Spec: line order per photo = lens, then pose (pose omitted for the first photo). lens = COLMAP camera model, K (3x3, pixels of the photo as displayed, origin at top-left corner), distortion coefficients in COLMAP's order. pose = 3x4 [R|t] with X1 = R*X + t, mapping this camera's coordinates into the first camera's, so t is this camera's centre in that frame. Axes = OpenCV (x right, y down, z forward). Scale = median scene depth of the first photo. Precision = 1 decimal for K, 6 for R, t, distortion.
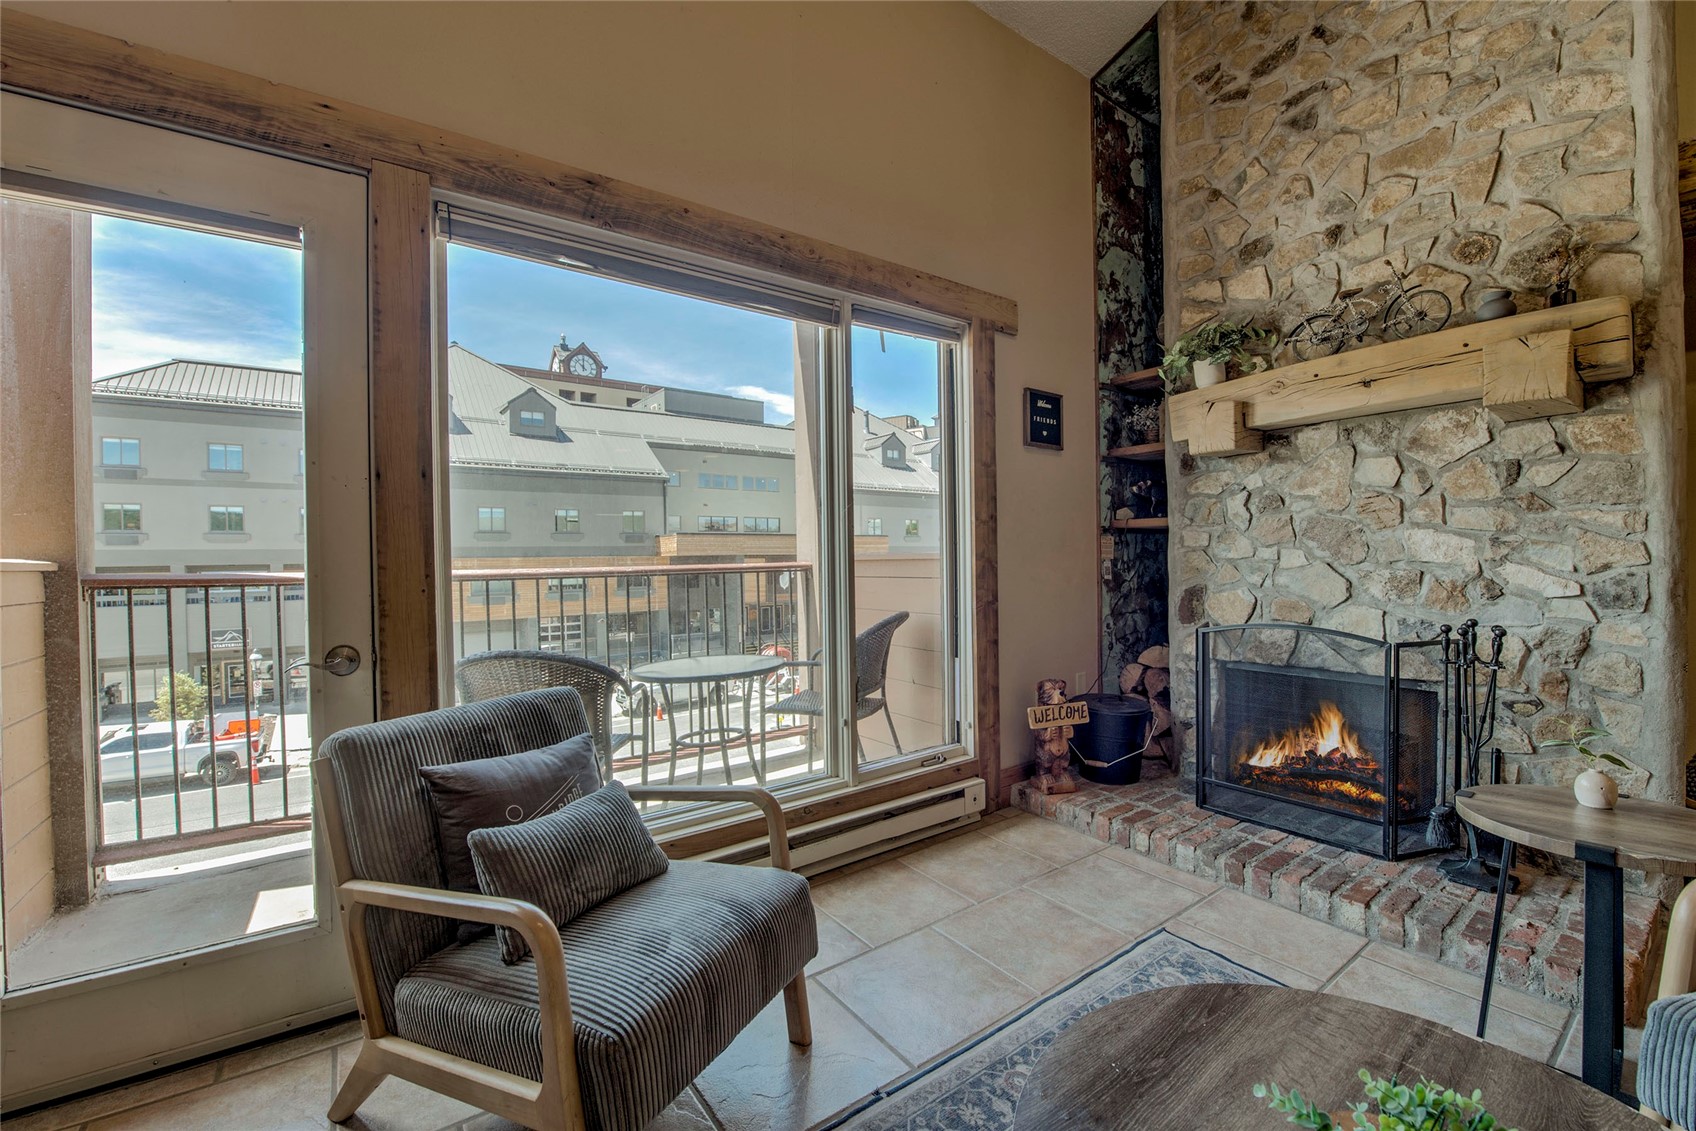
lens RADIAL K [[686.3, 0, 846.5], [0, 686.3, 570.0], [0, 0, 1]] dist [-0.017873, -0.002067]
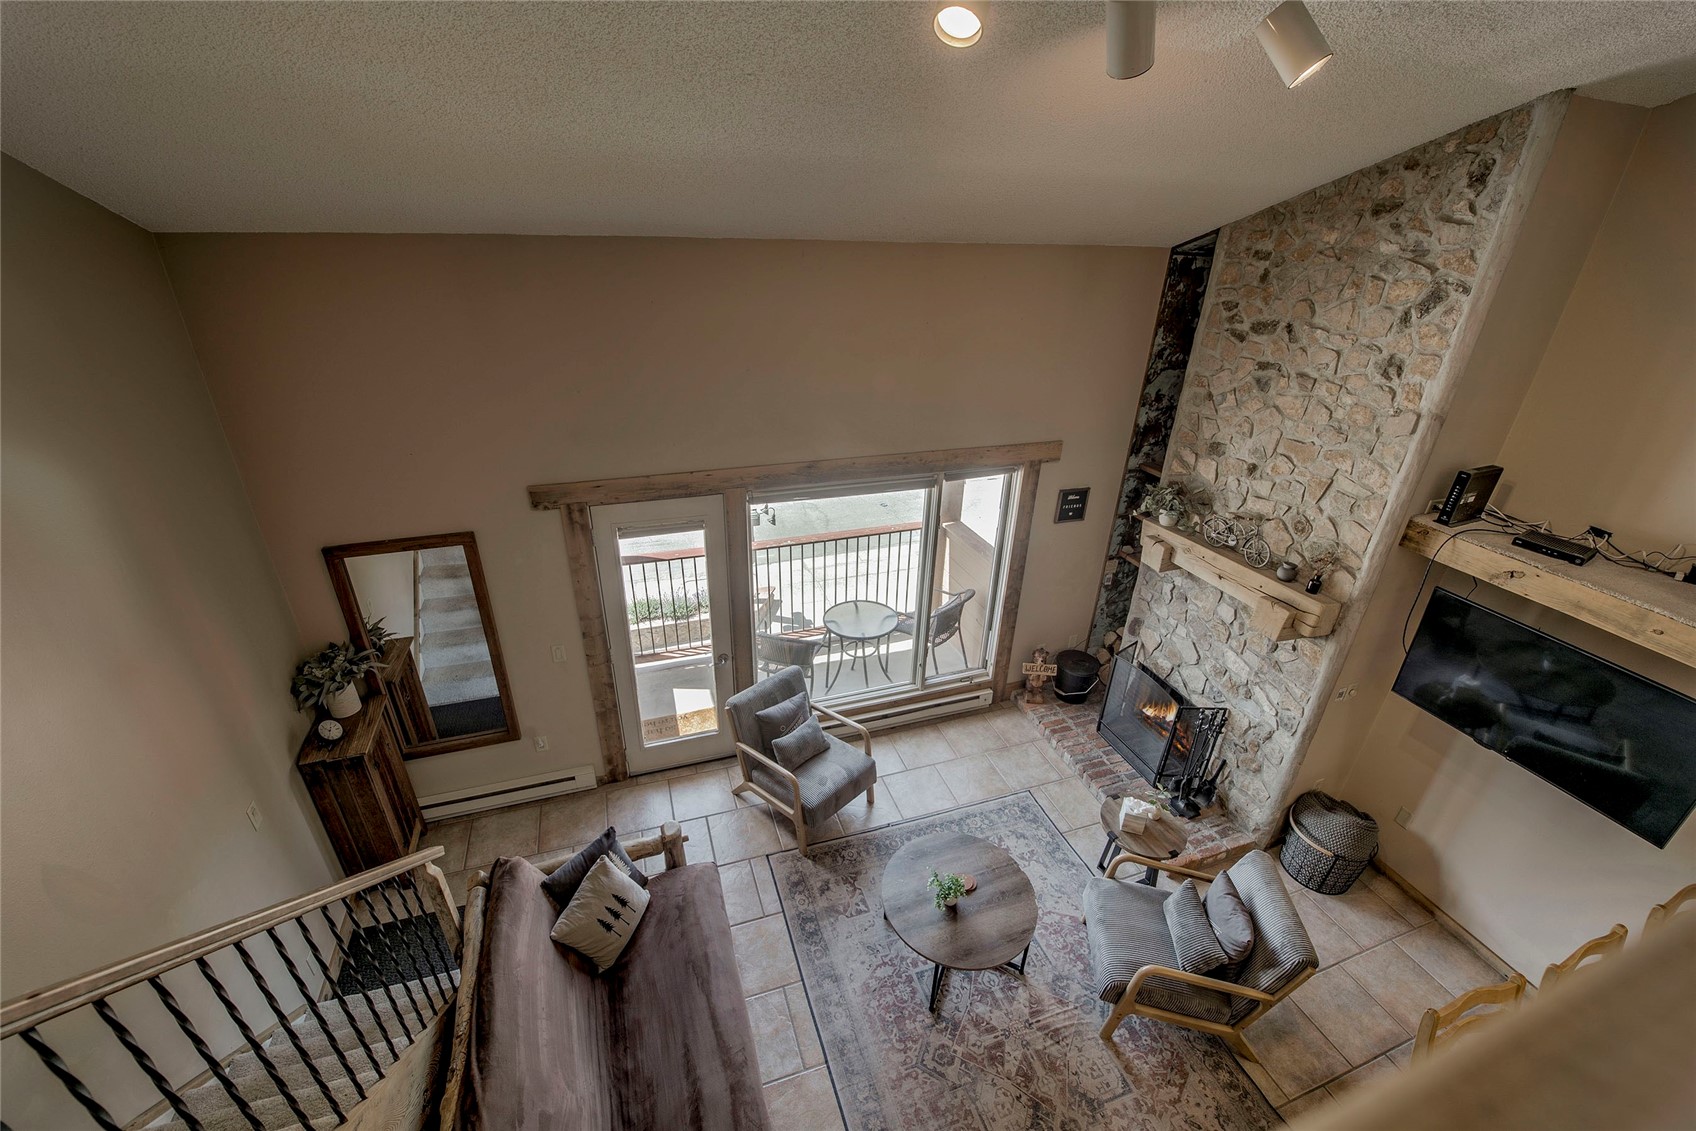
lens RADIAL K [[686.3, 0, 846.4], [0, 686.3, 565.8], [0, 0, 1]] dist [-0.017873, -0.002067]
pose [[0.956261, 0.167367, -0.239903, 0.226521], [-0.047903, 0.898667, 0.436007, -0.907807], [0.288566, -0.405445, 0.867378, -0.717600]]
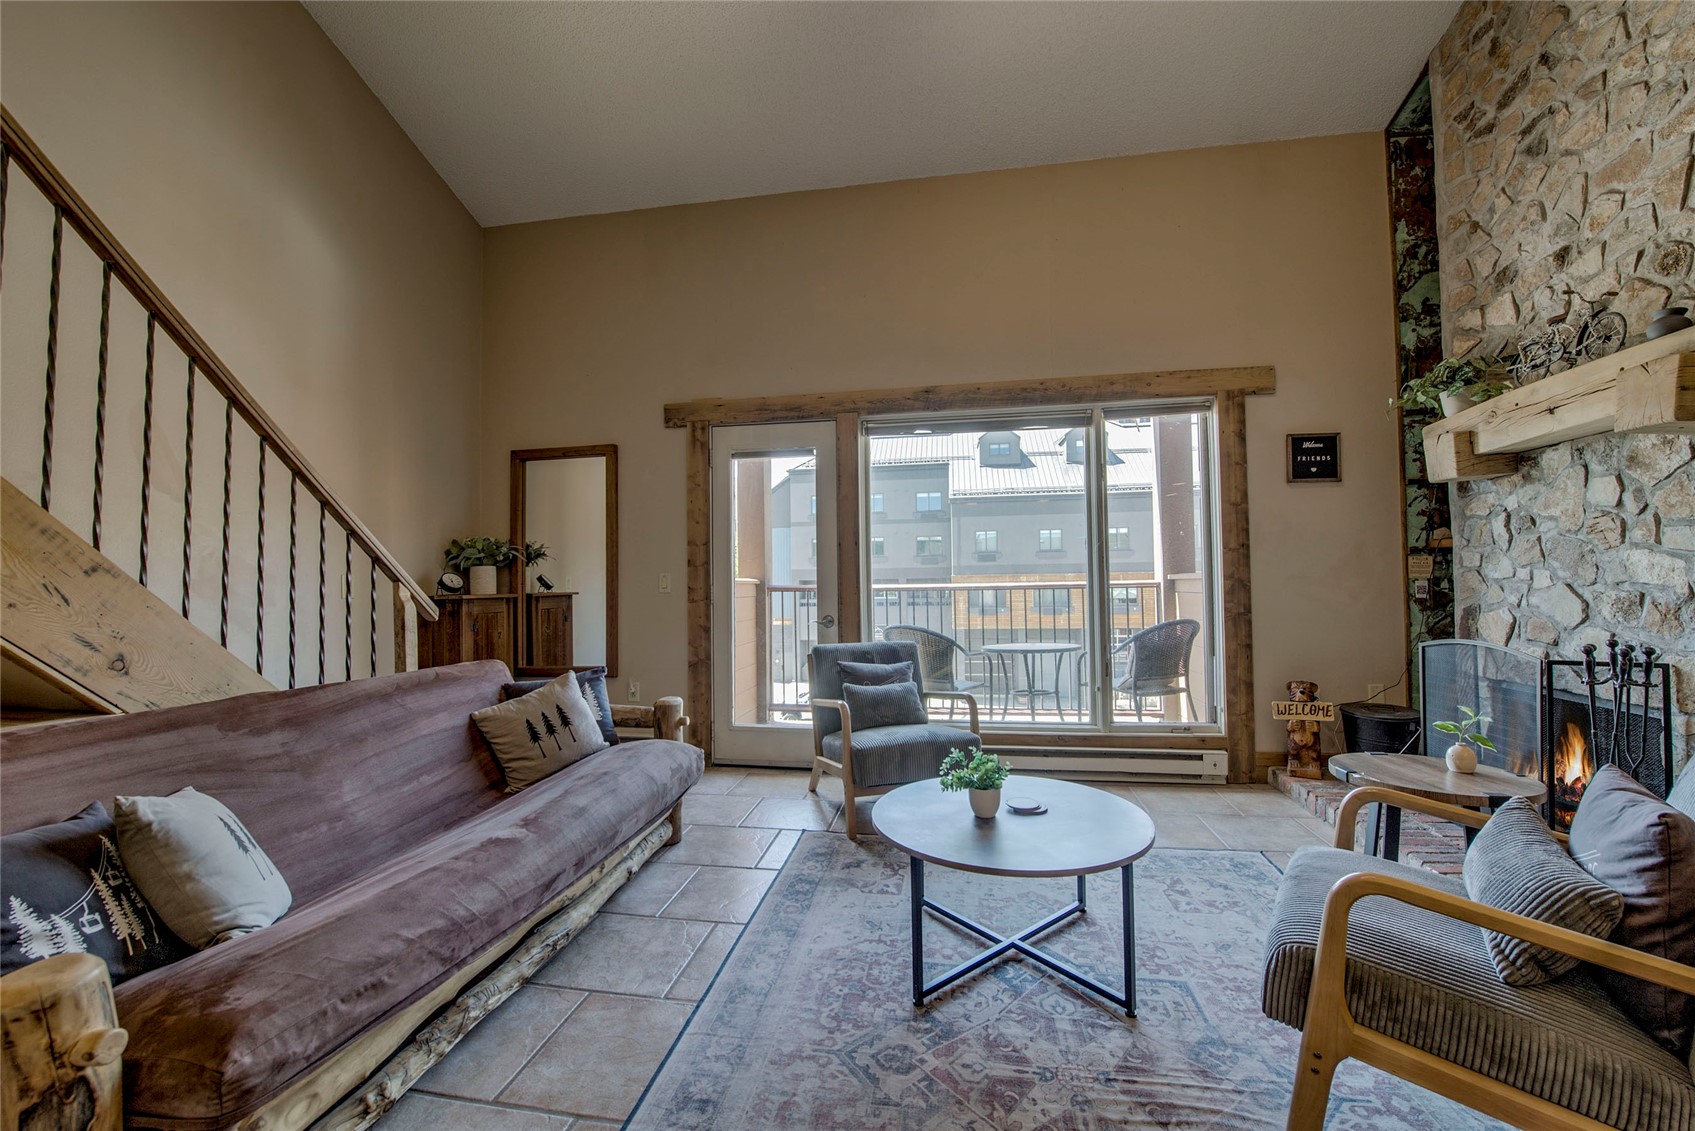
lens RADIAL K [[685.9, 0, 846.0], [0, 685.9, 566.6], [0, 0, 1]] dist [-0.017873, -0.002067]
pose [[0.702114, -0.010324, -0.711990, 0.649098], [-0.009598, 0.999667, -0.023960, -0.001846], [0.712000, 0.023656, 0.701781, -0.422275]]
